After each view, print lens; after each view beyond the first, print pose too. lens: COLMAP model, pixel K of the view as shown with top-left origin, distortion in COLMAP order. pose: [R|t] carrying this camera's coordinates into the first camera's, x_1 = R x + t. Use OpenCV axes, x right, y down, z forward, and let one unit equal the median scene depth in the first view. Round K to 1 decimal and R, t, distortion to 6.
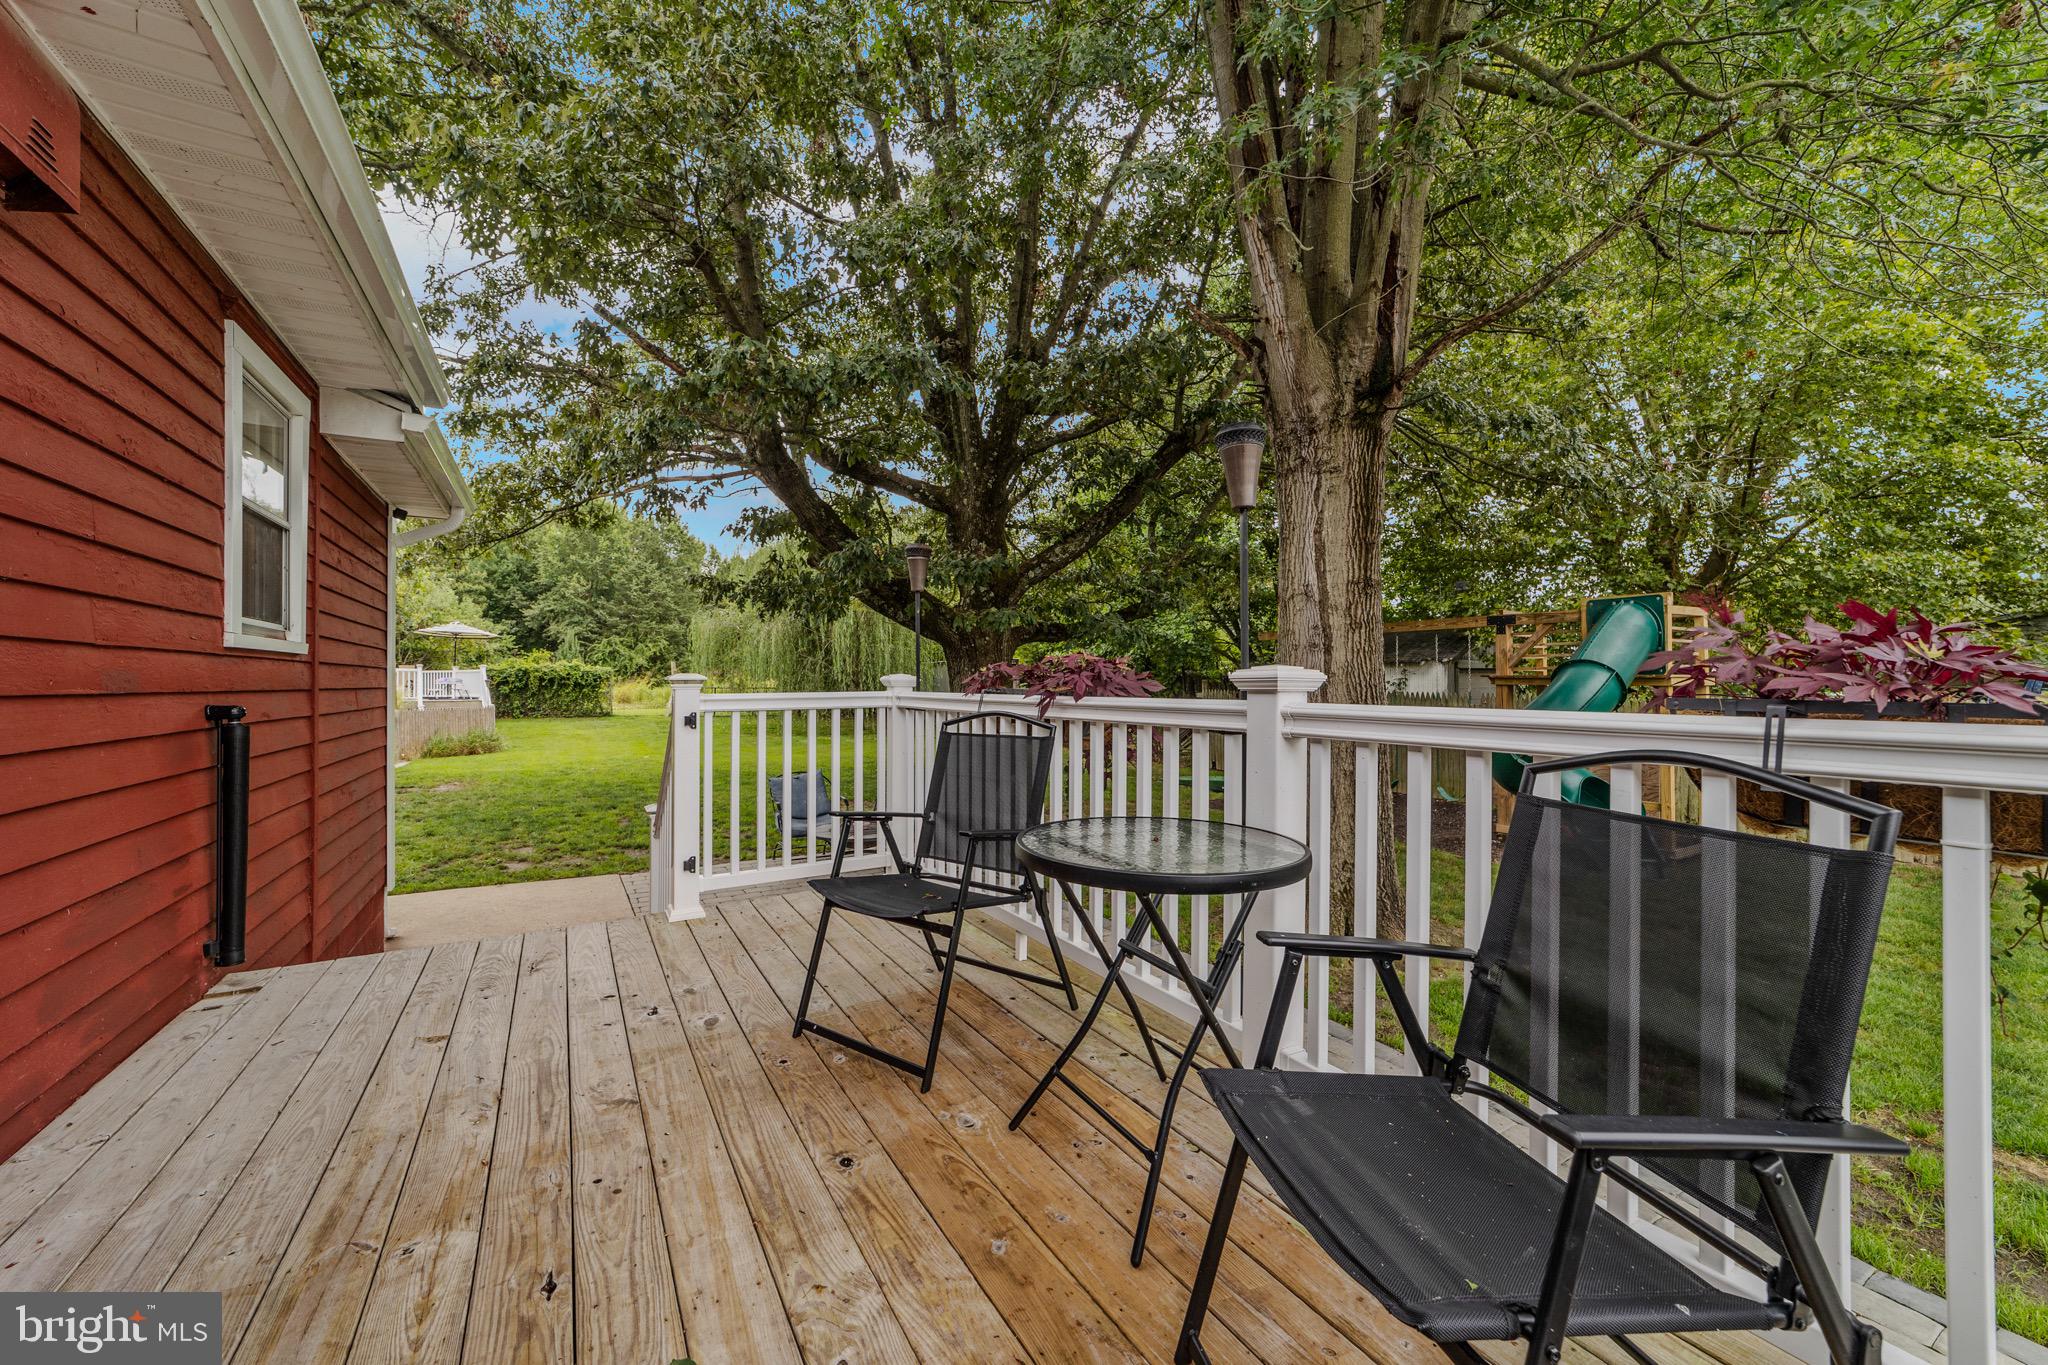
lens RADIAL K [[791.2, 0, 1020.8], [0, 791.2, 683.8], [0, 0, 1]] dist [0.000384, 0.000061]
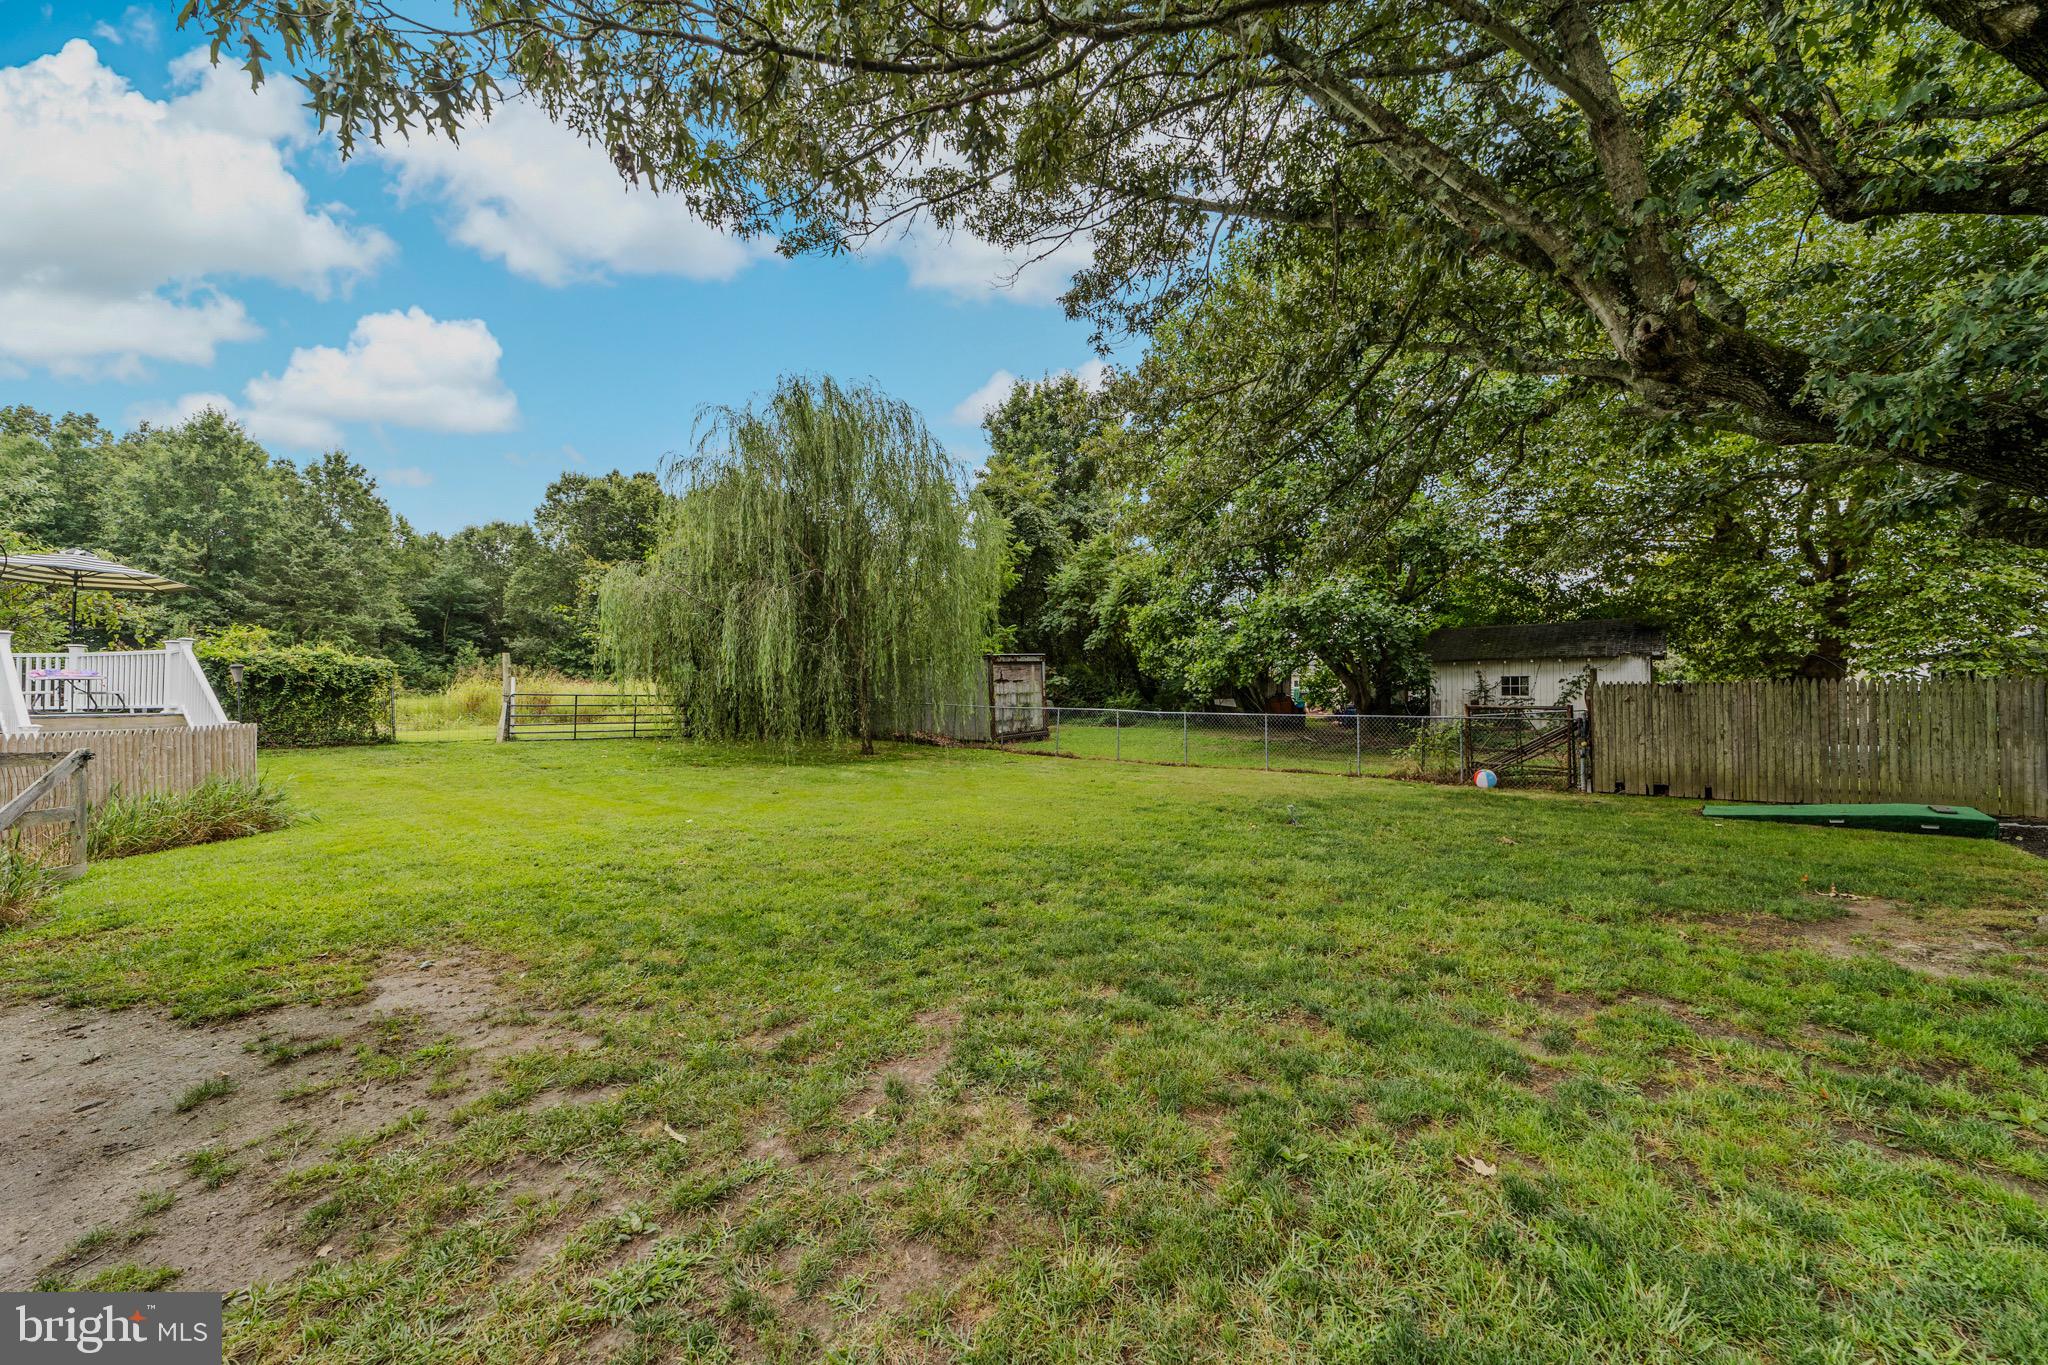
lens RADIAL K [[791.2, 0, 1028.6], [0, 791.2, 686.8], [0, 0, 1]] dist [0.000384, 0.000061]
pose [[0.939316, 0.000124, 0.343054, -0.170882], [0.006026, 0.999840, -0.016861, 0.007124], [-0.343001, 0.017905, 0.939164, 0.180140]]
